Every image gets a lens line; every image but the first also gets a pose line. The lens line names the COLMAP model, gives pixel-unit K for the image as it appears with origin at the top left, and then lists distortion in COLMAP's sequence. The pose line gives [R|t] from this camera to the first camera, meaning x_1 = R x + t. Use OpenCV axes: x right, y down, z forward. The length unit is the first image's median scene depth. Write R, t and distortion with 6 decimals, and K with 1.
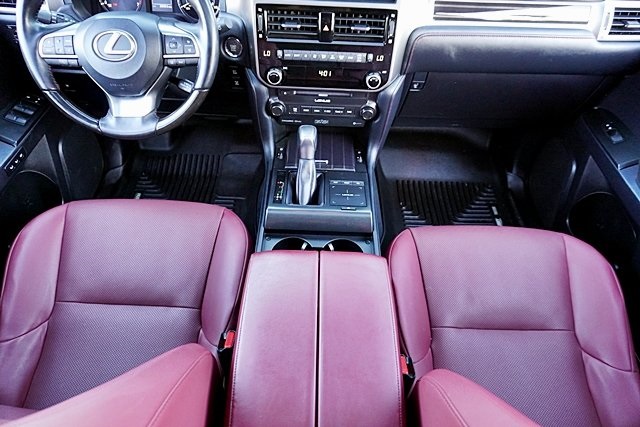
lens RADIAL K [[432.1, 0, 318.7], [0, 432.1, 217.1], [0, 0, 1]] dist [-0.035153, 0.030064]
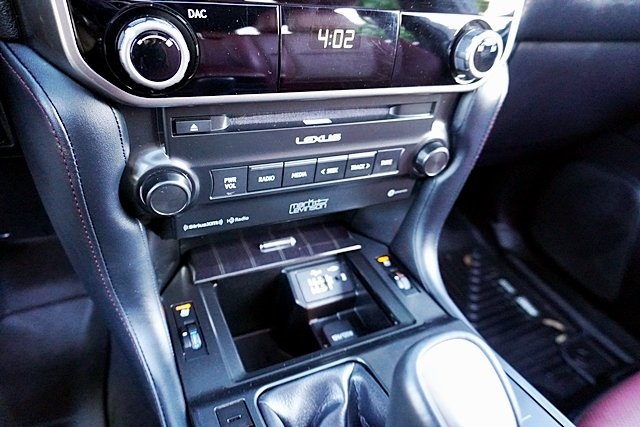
lens RADIAL K [[432.1, 0, 318.0], [0, 432.1, 216.1], [0, 0, 1]] dist [-0.035153, 0.030064]
pose [[0.893577, -0.195993, 0.403865, -0.129546], [0.253941, 0.962569, -0.094731, -0.194955], [-0.370181, 0.187207, 0.909901, 0.757965]]
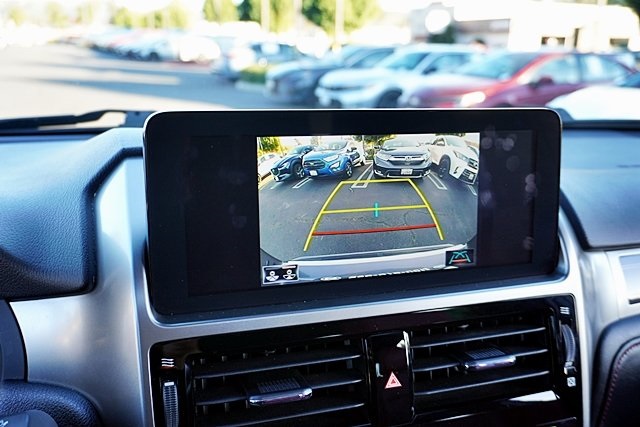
lens RADIAL K [[620.5, 0, 319.7], [0, 620.5, 214.2], [0, 0, 1]] dist [0.014332, 0.000000]
pose [[0.943684, -0.098578, 0.315820, -0.145782], [0.248859, 0.840519, -0.481246, -0.313026], [-0.218012, 0.532739, 0.817716, 0.541615]]
